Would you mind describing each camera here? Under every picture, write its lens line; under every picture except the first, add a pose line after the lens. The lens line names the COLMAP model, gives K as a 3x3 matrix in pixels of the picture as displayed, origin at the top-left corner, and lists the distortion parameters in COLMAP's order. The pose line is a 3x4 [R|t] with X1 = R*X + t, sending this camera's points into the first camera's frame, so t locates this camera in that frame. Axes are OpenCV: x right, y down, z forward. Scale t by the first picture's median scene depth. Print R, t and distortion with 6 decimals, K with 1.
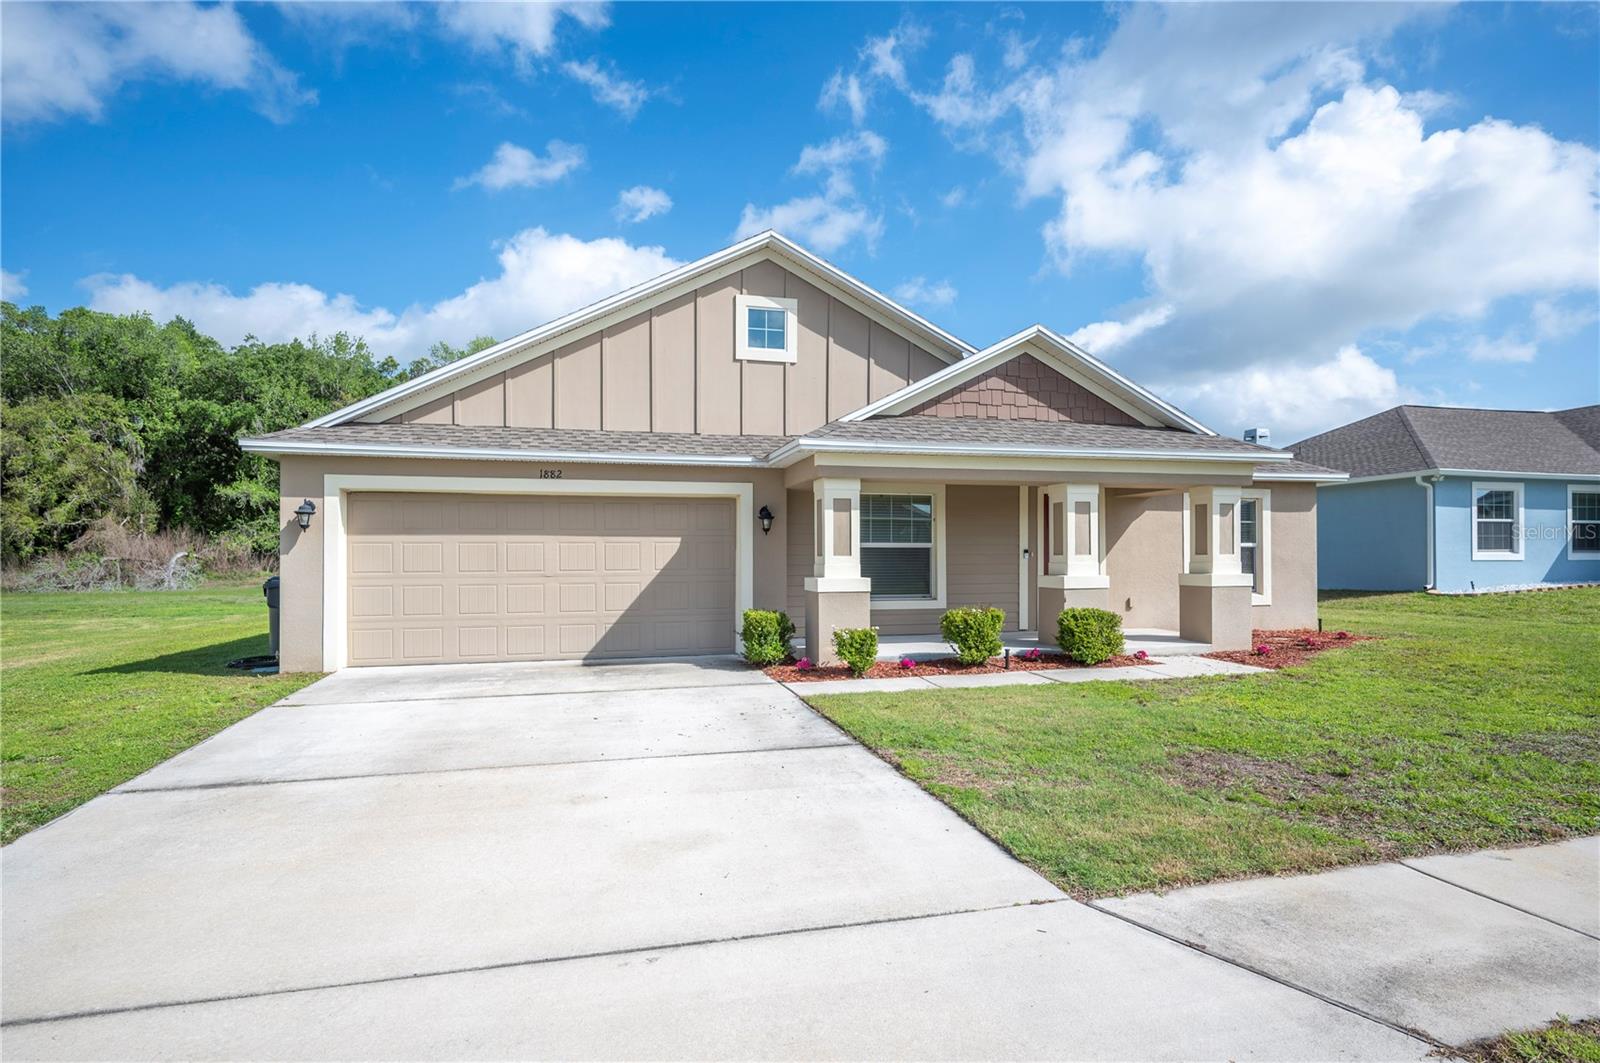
lens RADIAL K [[788.1, 0, 796.0], [0, 788.1, 524.4], [0, 0, 1]] dist [-0.000401, 0.000230]
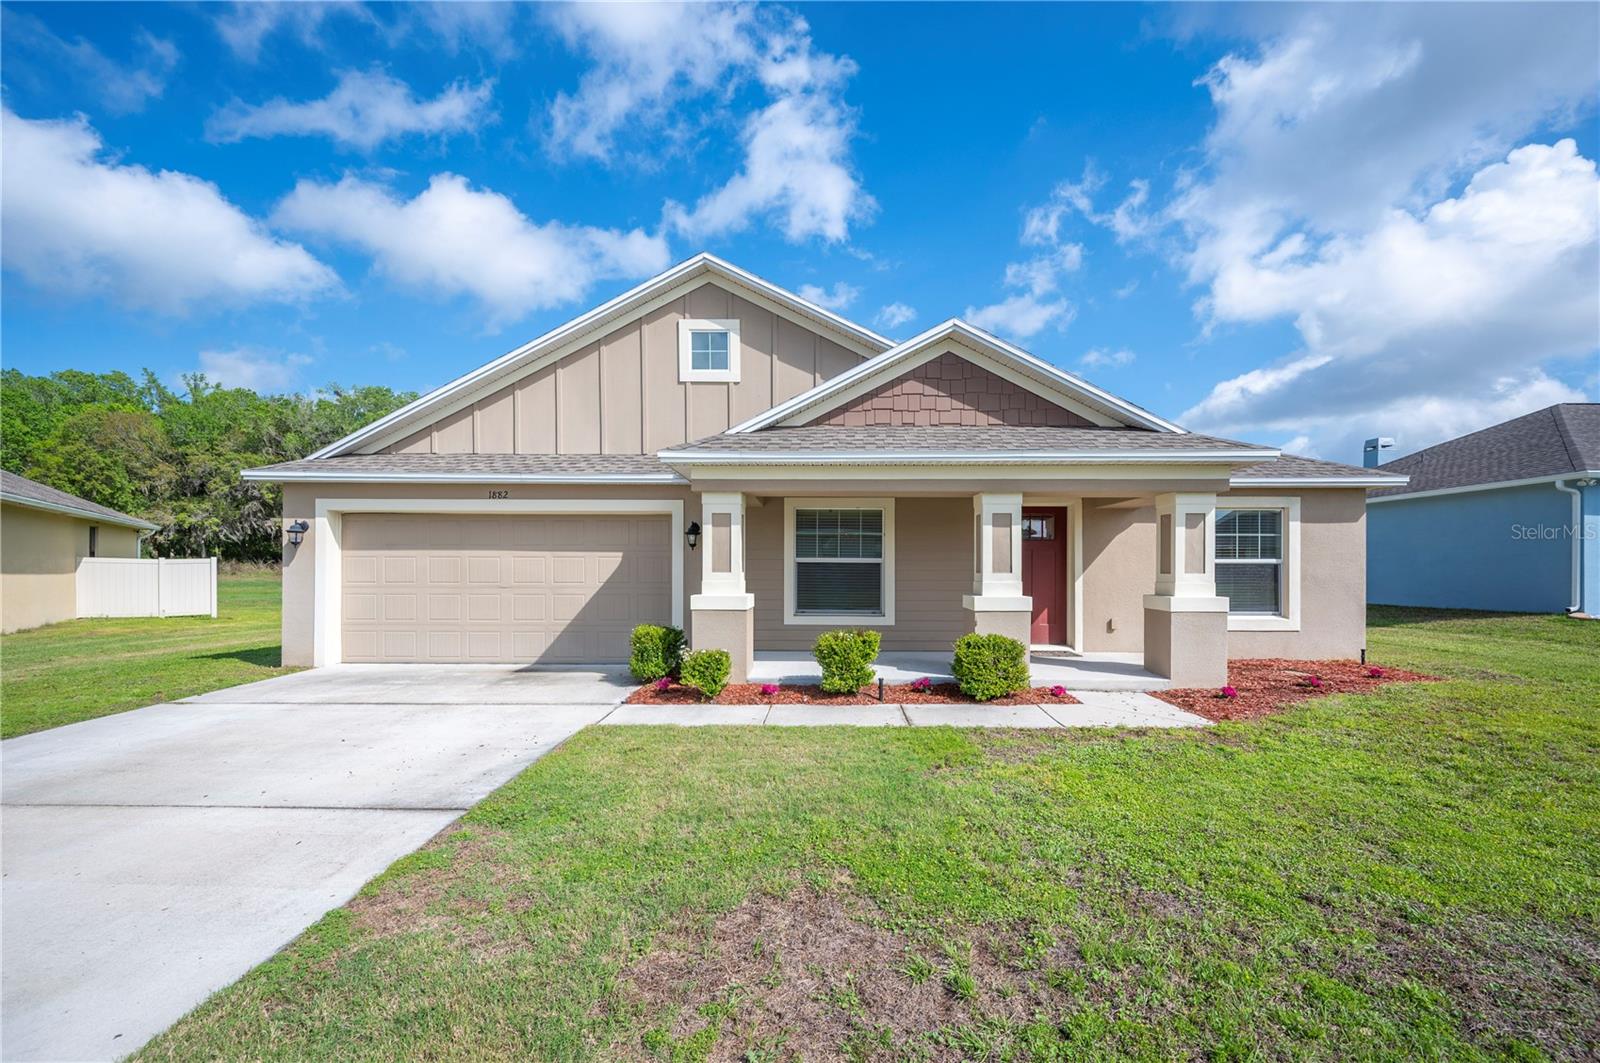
lens RADIAL K [[634.1, 0, 803.7], [0, 634.1, 543.9], [0, 0, 1]] dist [-0.001198, -0.000004]
pose [[0.969073, -0.001837, -0.246766, 0.308484], [0.003822, 0.999964, 0.007568, -0.000303], [0.246743, -0.008277, 0.969046, 0.239557]]
